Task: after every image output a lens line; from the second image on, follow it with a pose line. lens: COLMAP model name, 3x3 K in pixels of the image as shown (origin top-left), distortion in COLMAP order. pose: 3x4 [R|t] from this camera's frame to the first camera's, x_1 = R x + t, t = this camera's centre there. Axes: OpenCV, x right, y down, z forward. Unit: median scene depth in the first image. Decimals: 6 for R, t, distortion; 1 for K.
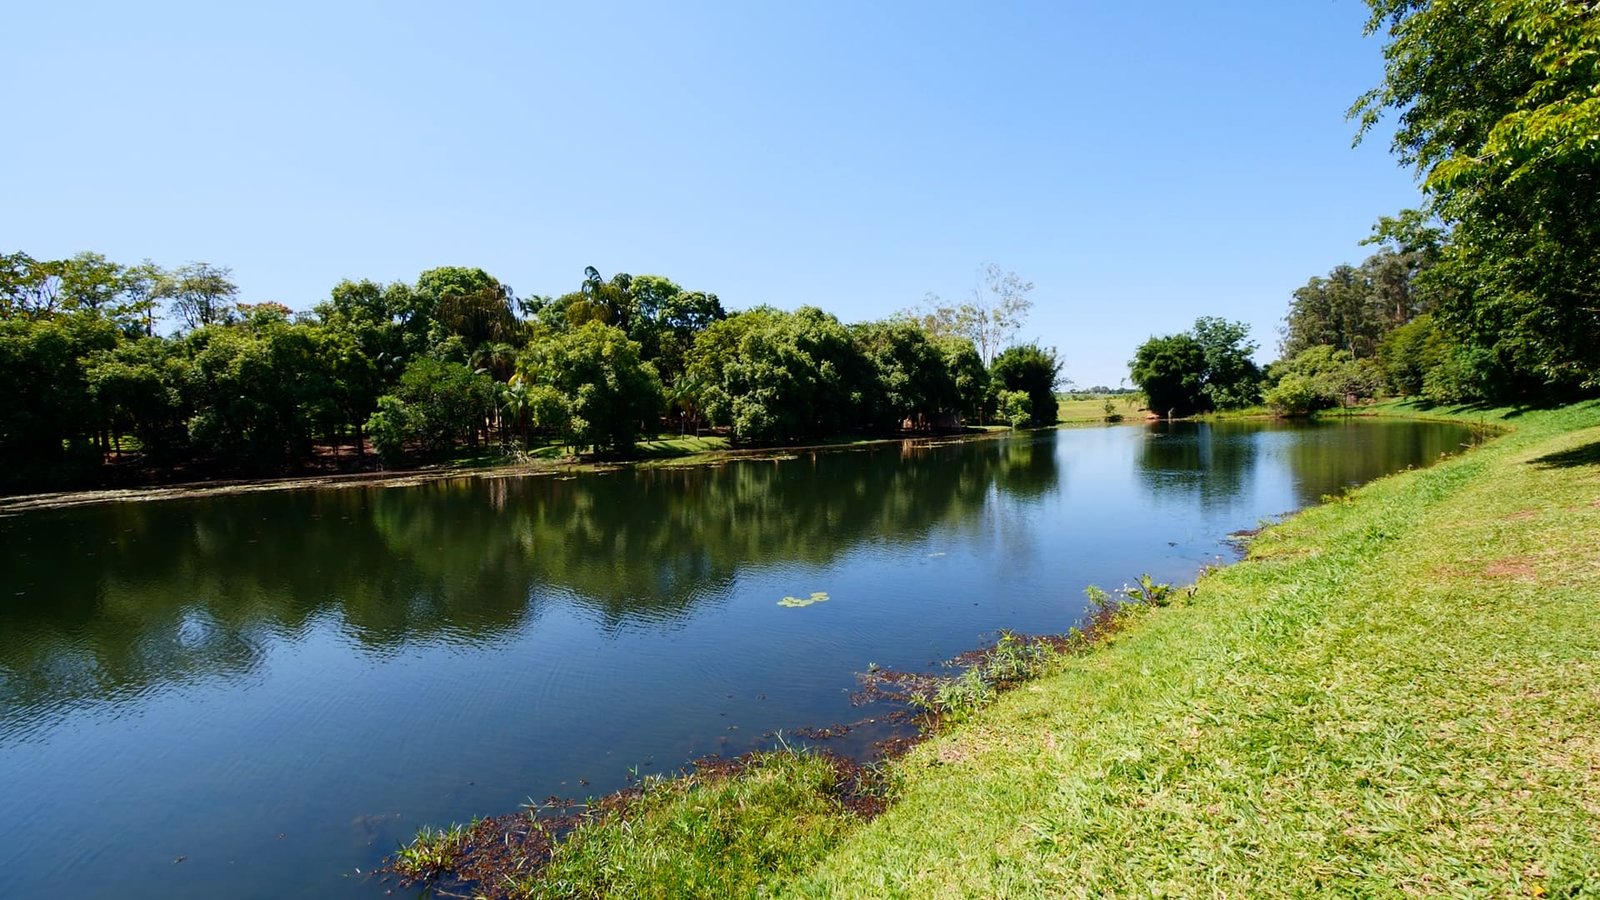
lens RADIAL K [[636.8, 0, 809.4], [0, 636.8, 444.1], [0, 0, 1]] dist [0.017583, -0.006312]
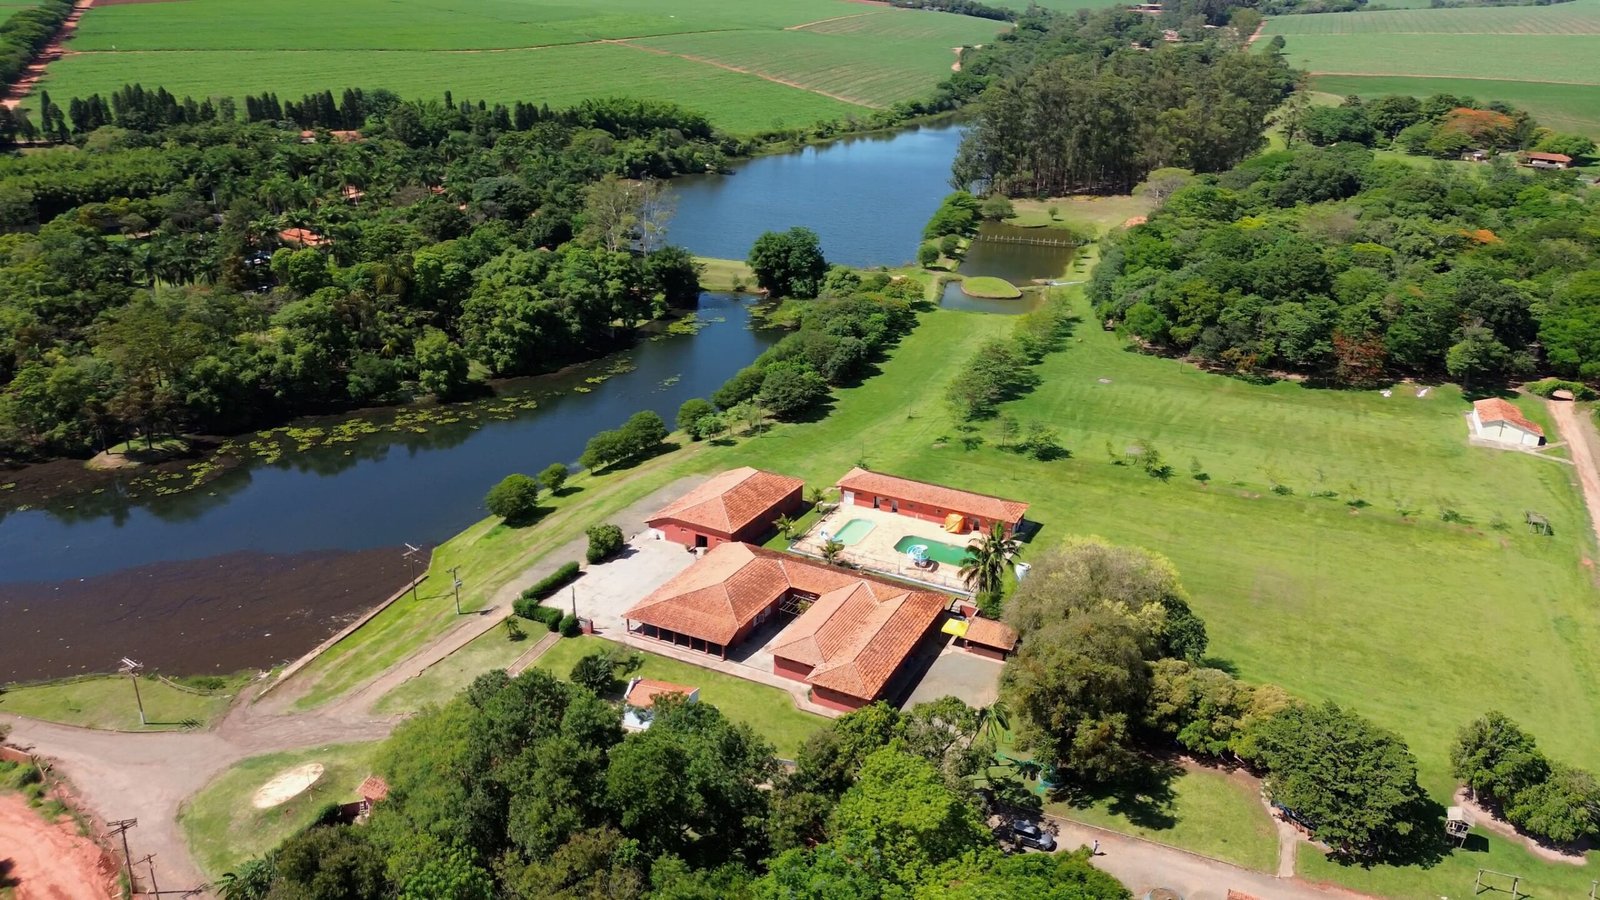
lens RADIAL K [[1175.8, 0, 807.5], [0, 1175.8, 461.7], [0, 0, 1]] dist [0.053906, -0.056445]
pose [[0.957238, -0.058622, 0.283299, -0.264813], [-0.040842, 0.942063, 0.332940, -1.112581], [-0.286403, -0.330273, 0.899385, -3.010737]]
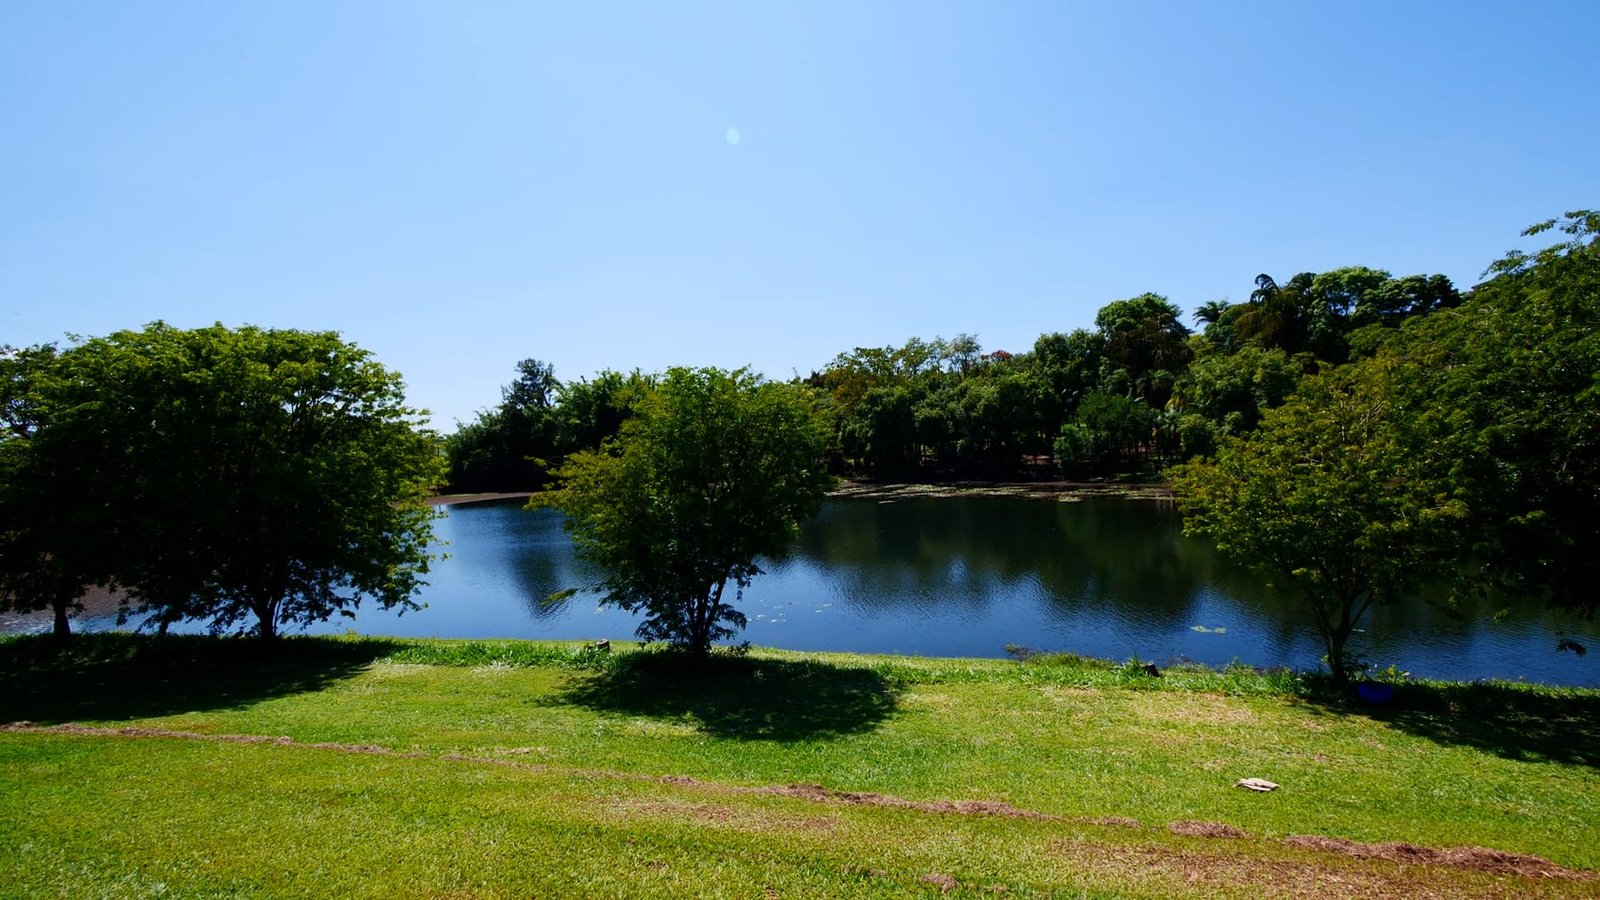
lens RADIAL K [[636.8, 0, 805.6], [0, 636.8, 439.3], [0, 0, 1]] dist [0.017583, -0.006312]
pose [[0.544905, 0.011380, -0.838420, 0.133210], [-0.003879, 0.999931, 0.011051, -0.048499], [0.838489, -0.002769, 0.544912, -0.150123]]
